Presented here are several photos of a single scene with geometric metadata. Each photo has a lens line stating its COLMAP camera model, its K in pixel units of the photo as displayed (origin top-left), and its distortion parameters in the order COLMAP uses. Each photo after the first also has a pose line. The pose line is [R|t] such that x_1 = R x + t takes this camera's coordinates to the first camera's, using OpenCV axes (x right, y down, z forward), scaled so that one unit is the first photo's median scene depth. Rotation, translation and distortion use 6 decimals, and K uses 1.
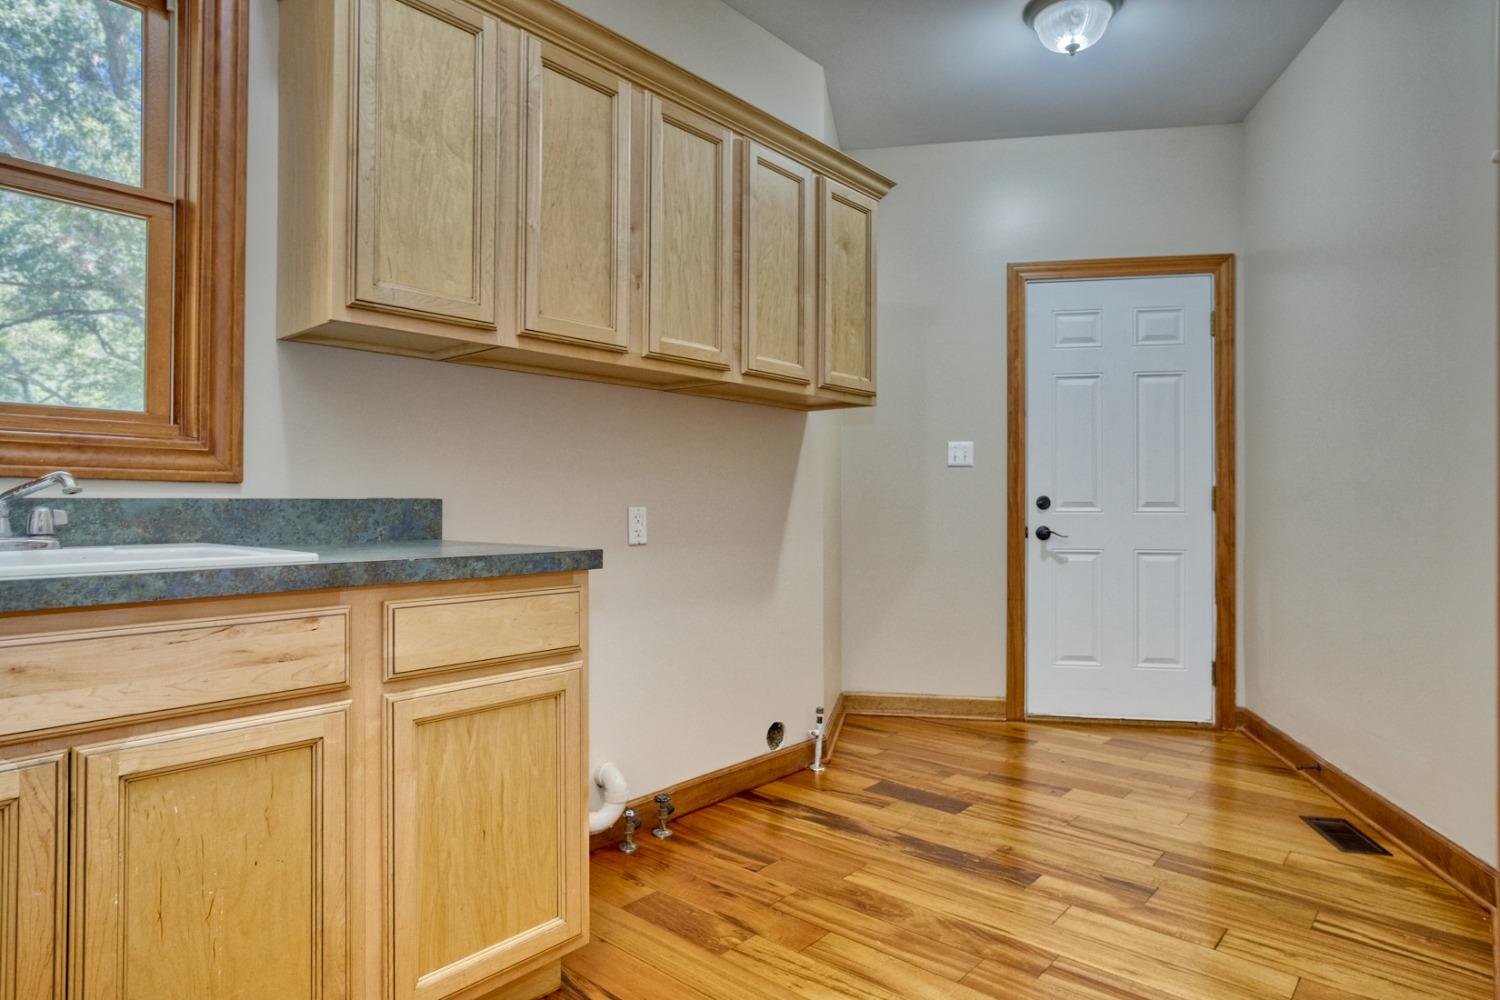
lens RADIAL K [[855.8, 0, 761.1], [0, 855.8, 499.1], [0, 0, 1]] dist [0.014080, -0.000508]
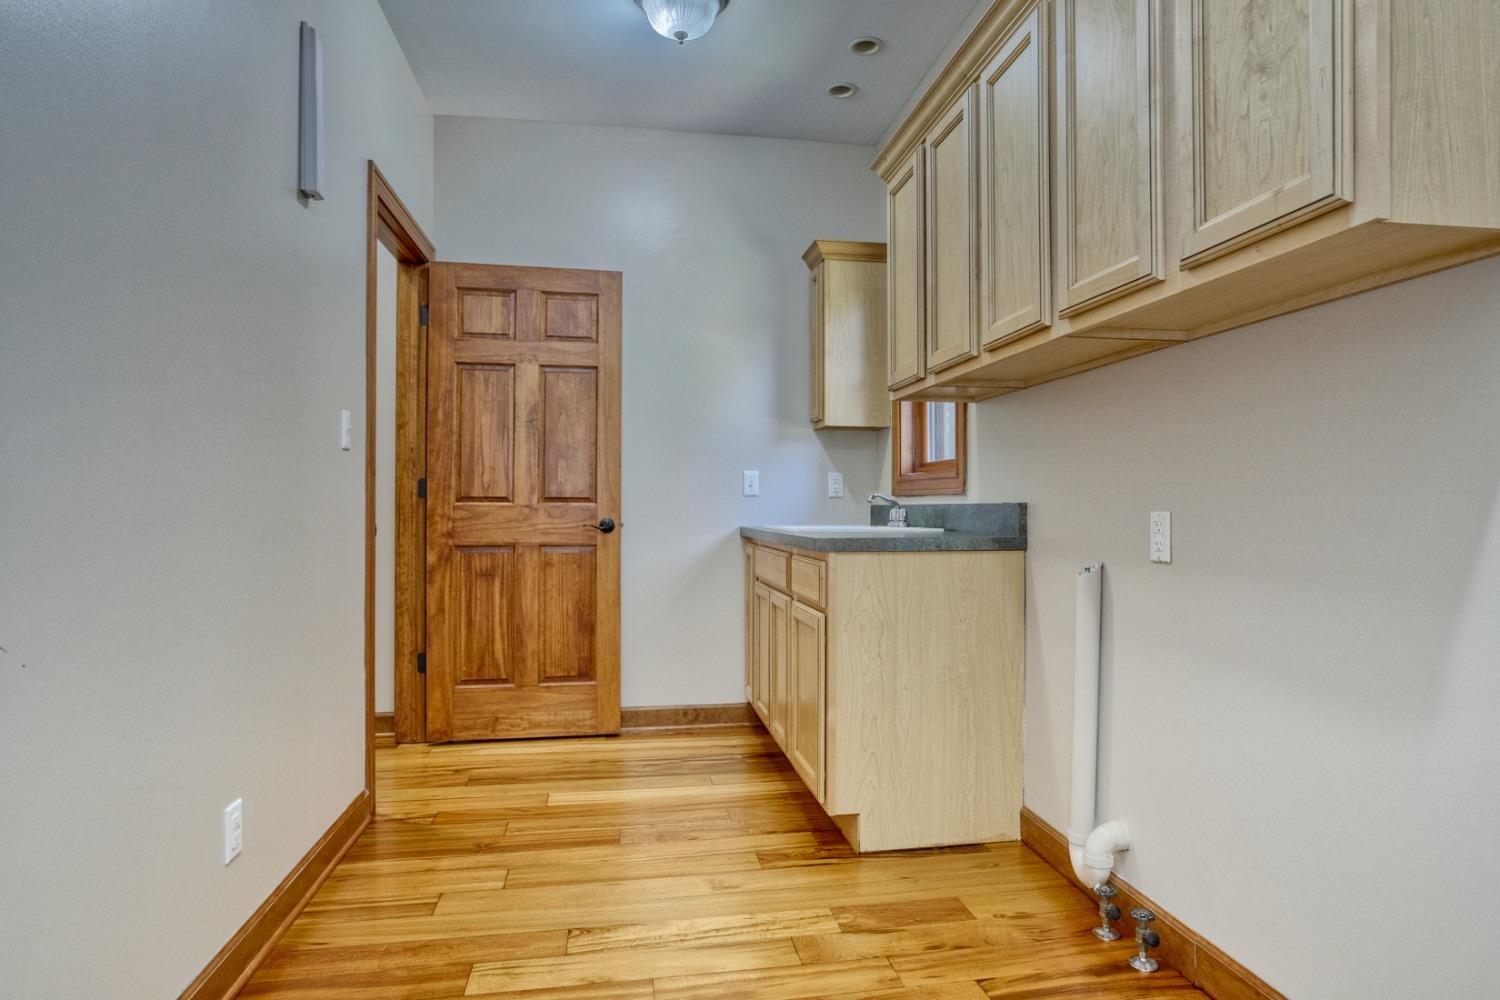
lens RADIAL K [[855.8, 0, 759.7], [0, 855.8, 499.8], [0, 0, 1]] dist [0.014080, -0.000508]
pose [[-0.639547, -0.006628, -0.768724, 0.813669], [0.007023, 0.999871, -0.014464, 0.010774], [0.768720, -0.014649, -0.639418, 1.531812]]
